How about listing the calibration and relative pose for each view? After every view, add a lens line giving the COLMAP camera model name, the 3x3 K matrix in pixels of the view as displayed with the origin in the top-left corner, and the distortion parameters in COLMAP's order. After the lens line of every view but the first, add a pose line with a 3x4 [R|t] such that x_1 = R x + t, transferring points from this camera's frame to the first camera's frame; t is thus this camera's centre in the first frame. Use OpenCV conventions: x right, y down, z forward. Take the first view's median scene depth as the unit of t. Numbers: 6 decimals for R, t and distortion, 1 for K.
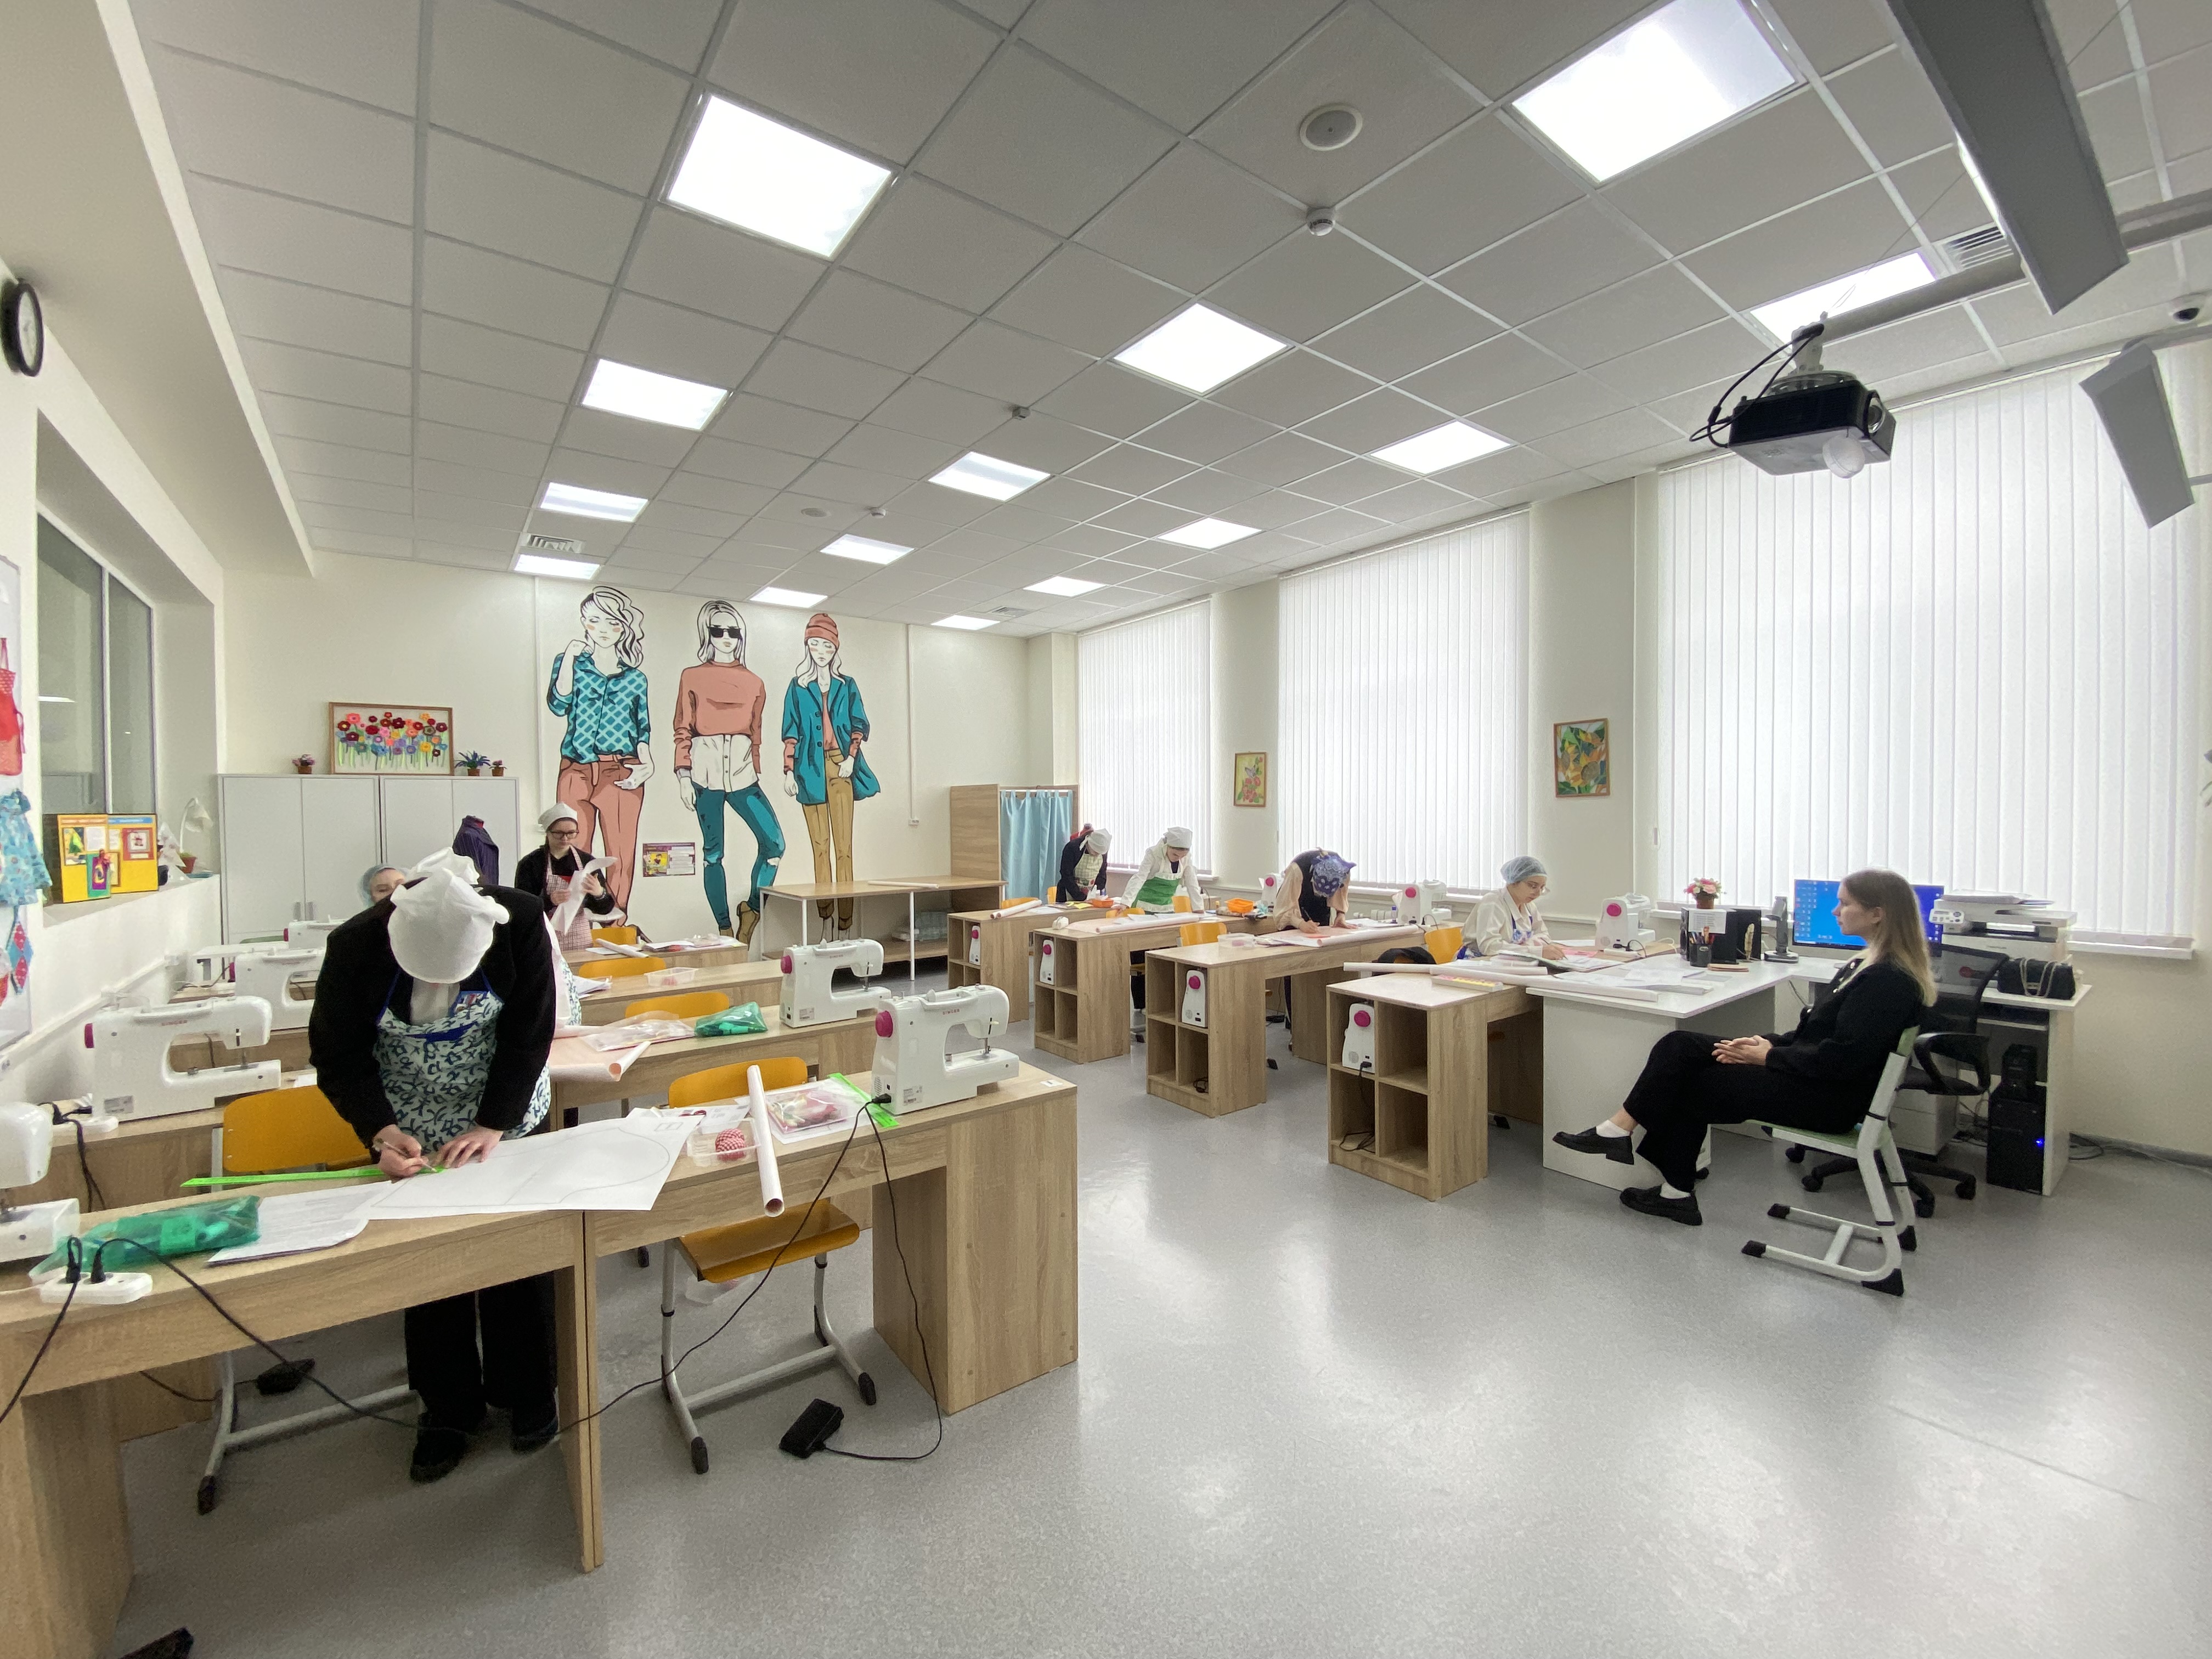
lens RADIAL K [[924.1, 0, 1104.0], [0, 924.1, 829.5], [0, 0, 1]] dist [-0.003349, -0.000454]
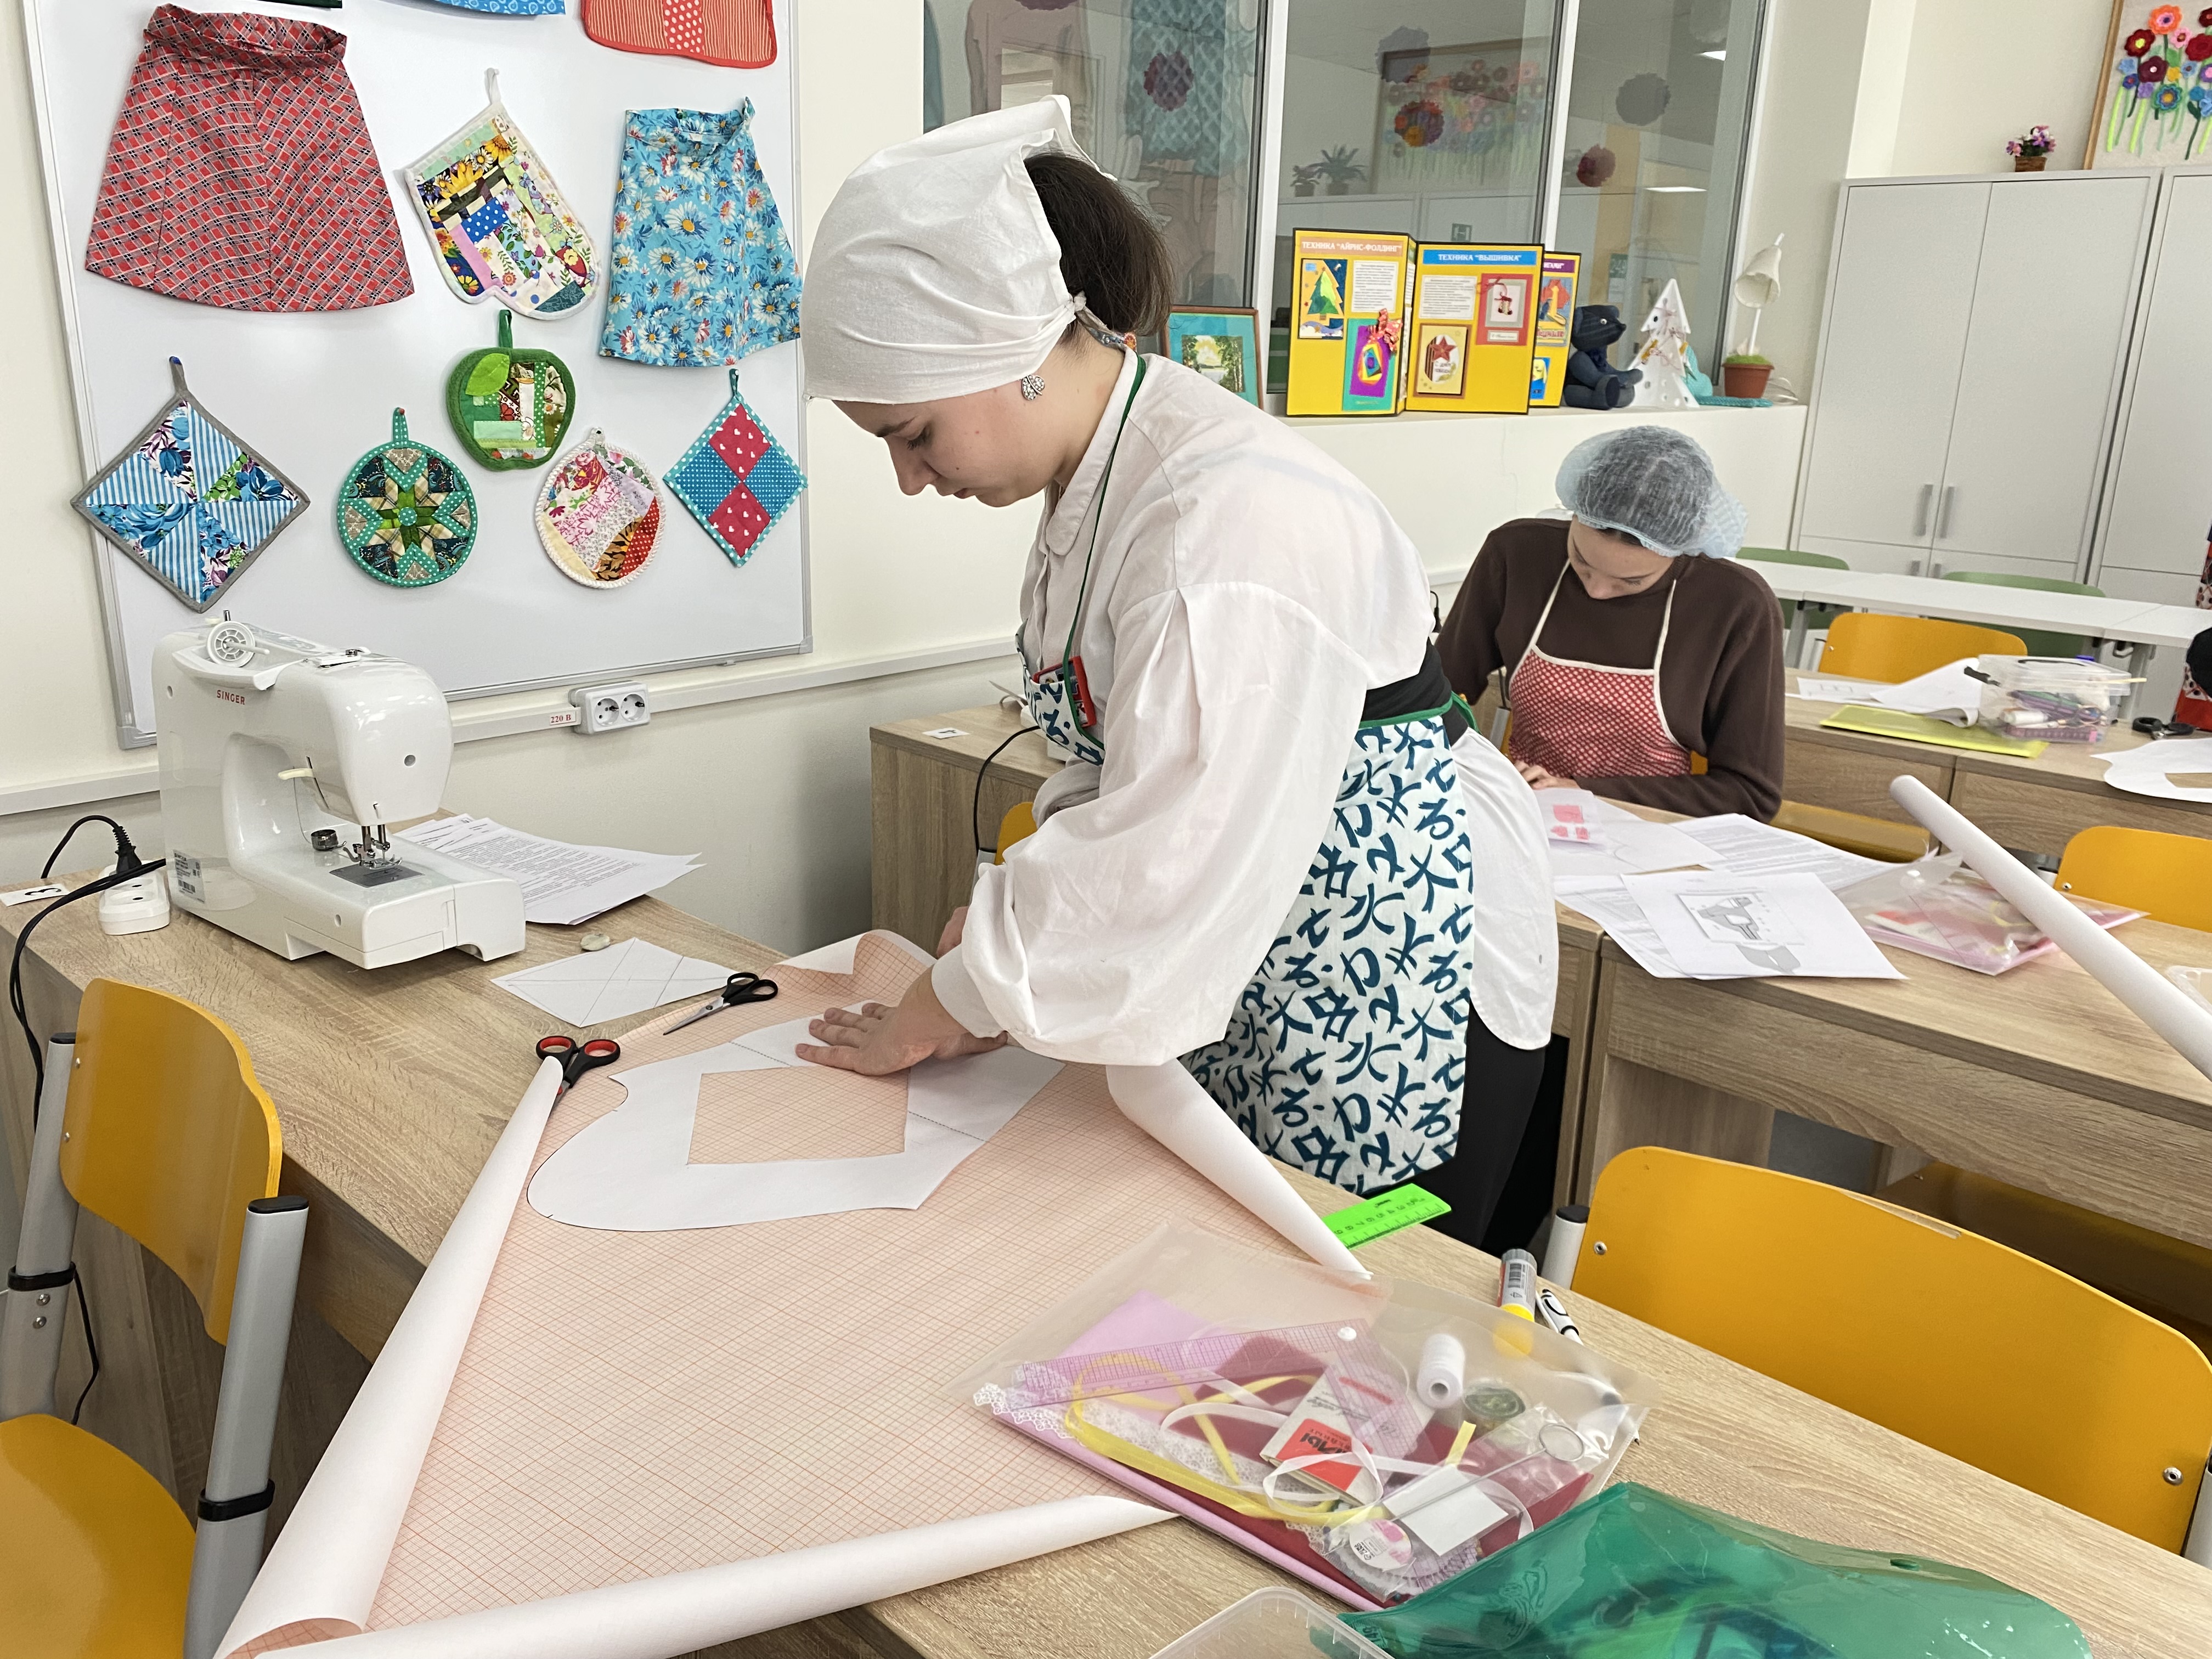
lens RADIAL K [[1684.3, 0, 1114.0], [0, 1684.3, 817.3], [0, 0, 1]] dist [-0.003222, 0.009847]
pose [[0.172828, 0.294393, -0.939927, -0.185614], [-0.049567, 0.955678, 0.290212, 0.023992], [0.983704, -0.003567, 0.179760, 0.645516]]
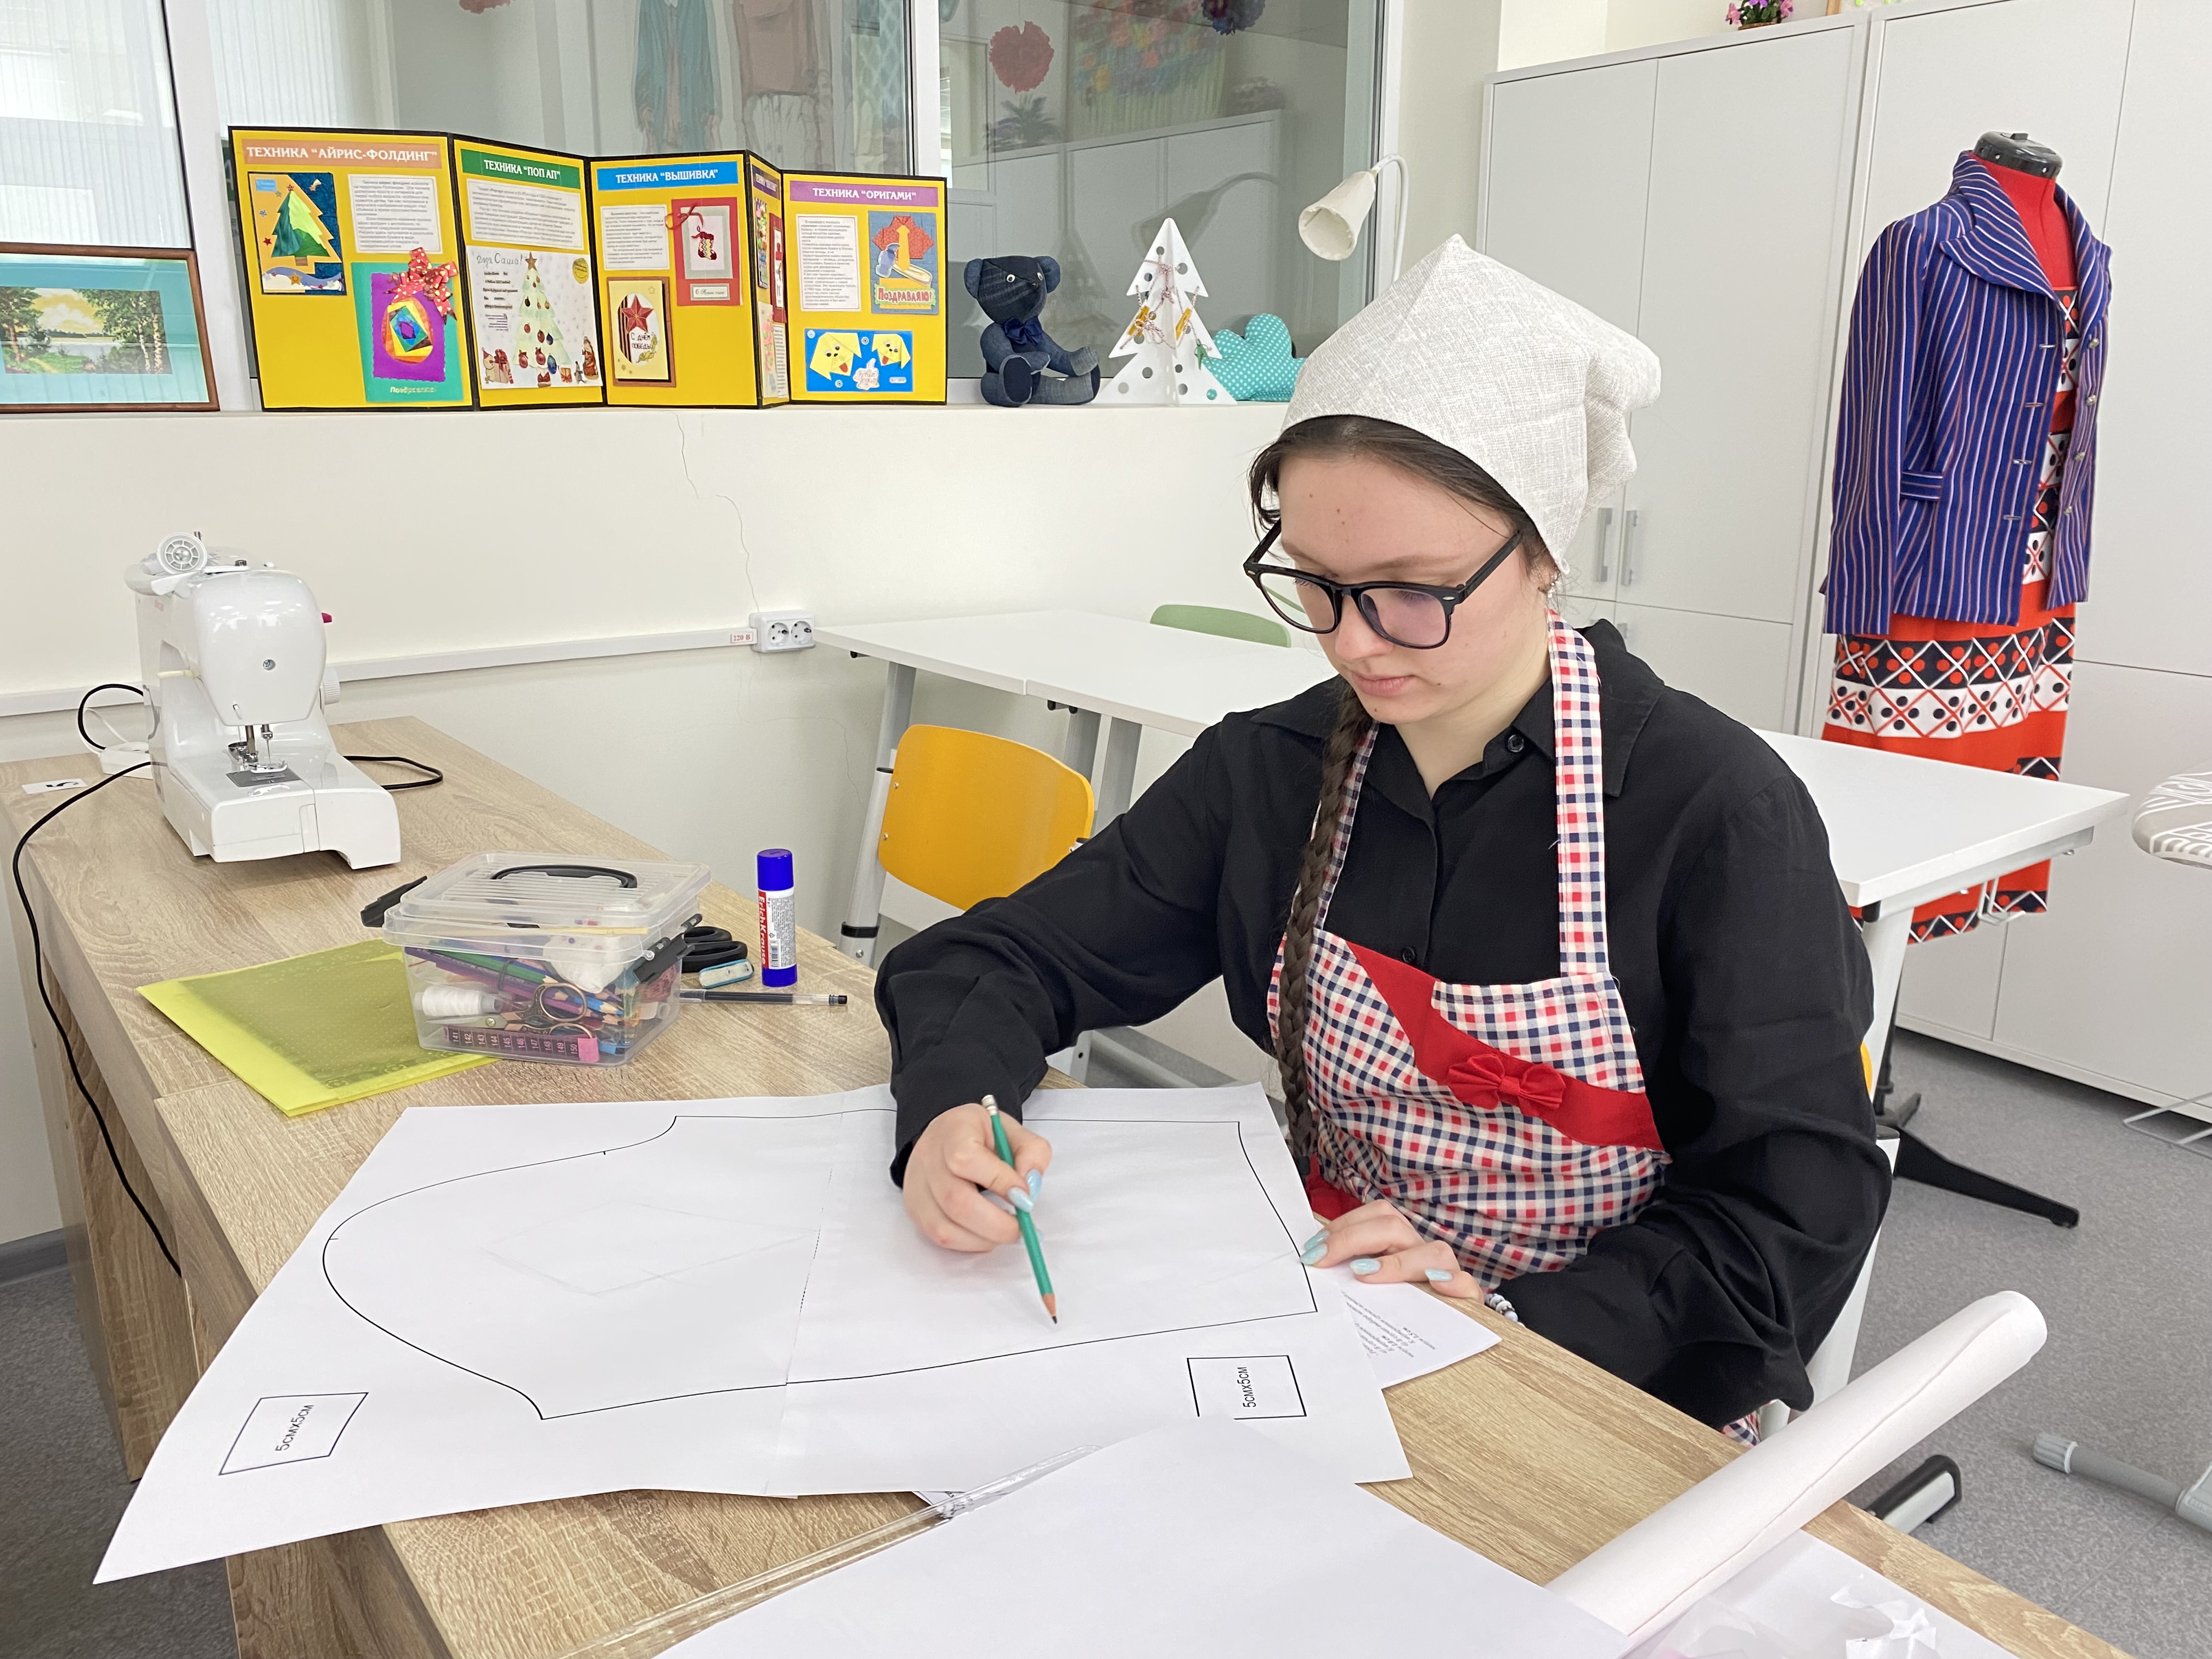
lens RADIAL K [[1684.3, 0, 1100.0], [0, 1684.3, 839.3], [0, 0, 1]] dist [-0.003222, 0.009847]
pose [[0.000187, 0.281784, -0.959478, -0.426779], [-0.023522, 0.959214, 0.281702, 0.043731], [0.999723, 0.022516, 0.006807, 1.143917]]
